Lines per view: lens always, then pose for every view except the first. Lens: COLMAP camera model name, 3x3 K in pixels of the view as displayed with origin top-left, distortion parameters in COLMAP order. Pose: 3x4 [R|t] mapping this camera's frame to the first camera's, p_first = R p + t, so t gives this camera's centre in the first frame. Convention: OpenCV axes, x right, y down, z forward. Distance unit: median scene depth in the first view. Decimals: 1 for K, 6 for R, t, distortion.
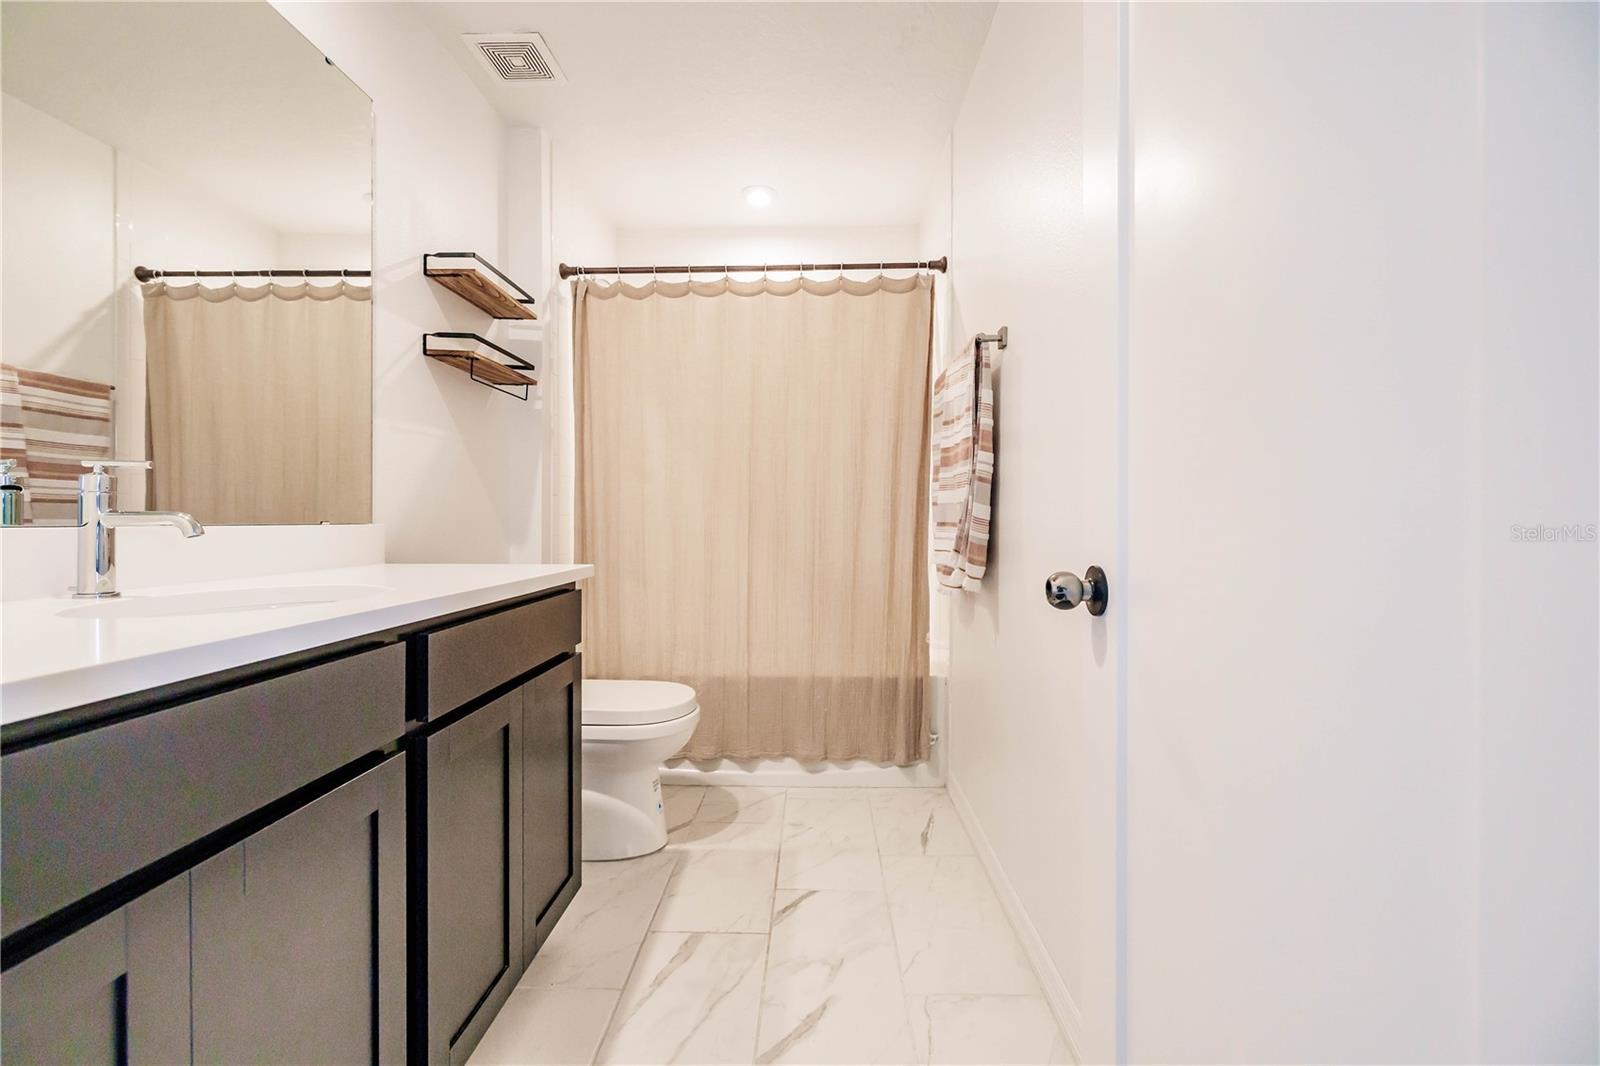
lens RADIAL K [[672.8, 0, 804.7], [0, 672.8, 528.6], [0, 0, 1]] dist [0.005291, 0.000332]
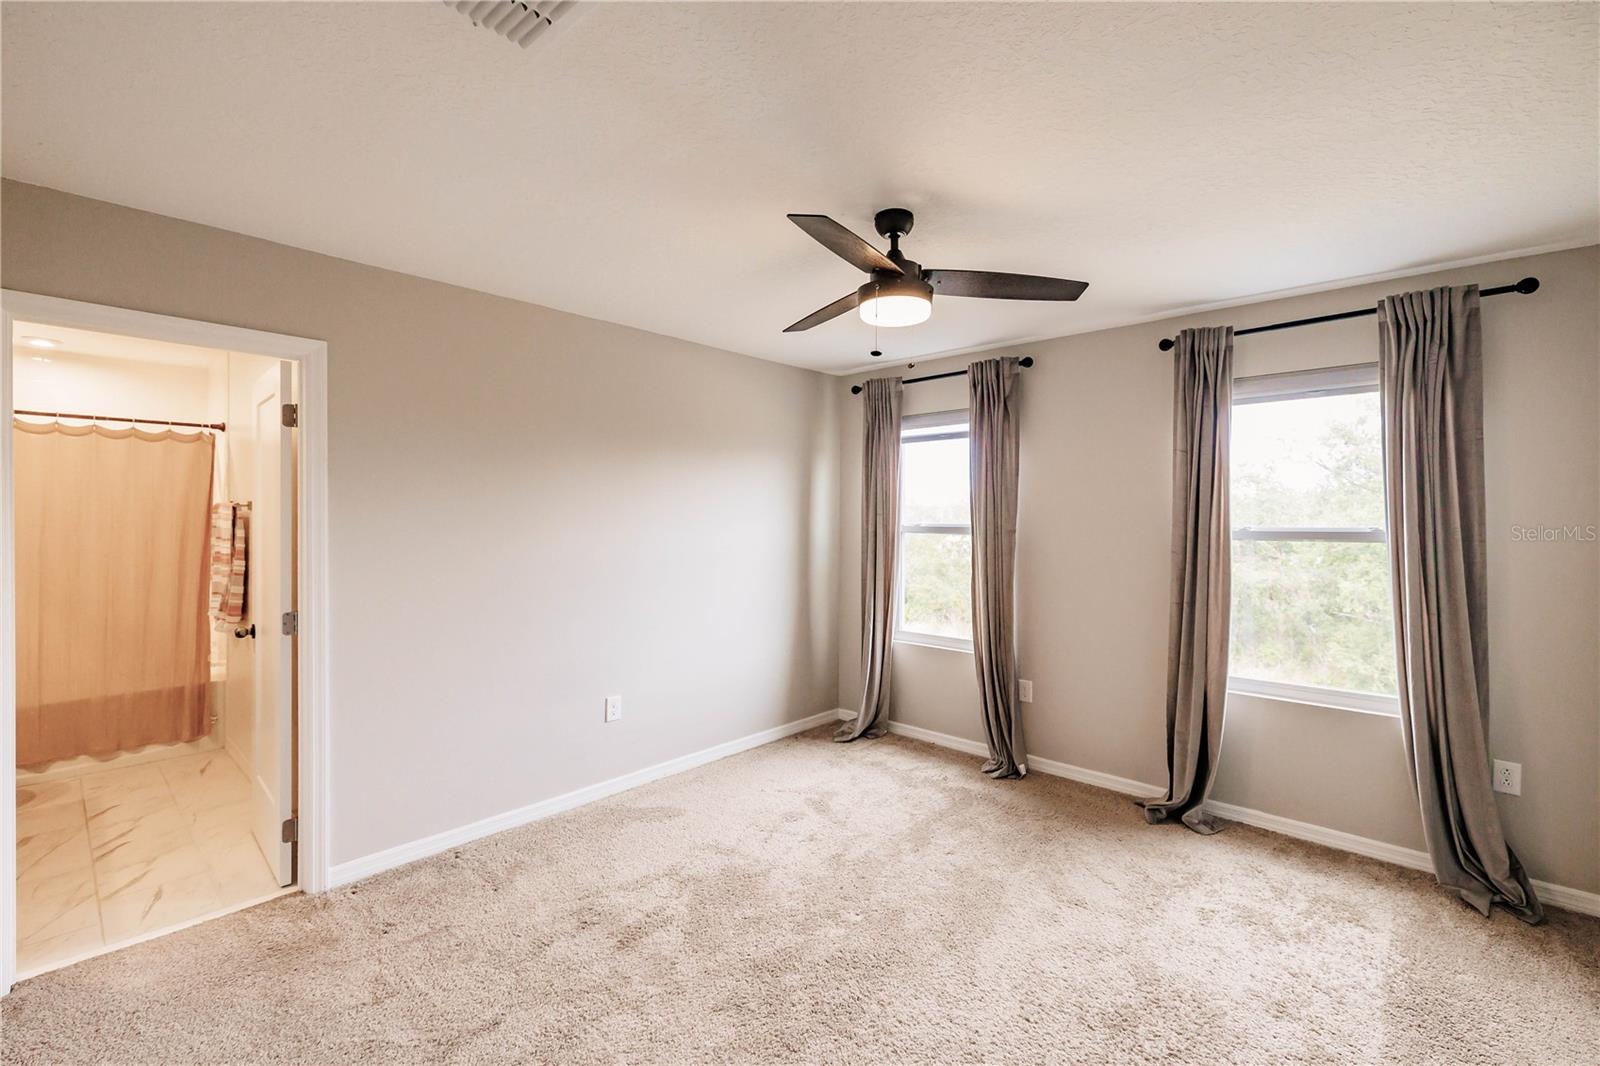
lens RADIAL K [[672.8, 0, 804.7], [0, 672.8, 528.6], [0, 0, 1]] dist [0.005291, 0.000332]
pose [[0.651658, 0.000214, 0.758513, -0.119295], [0.004382, 0.999982, -0.004046, -0.139297], [-0.758500, 0.005961, 0.651645, -1.165327]]
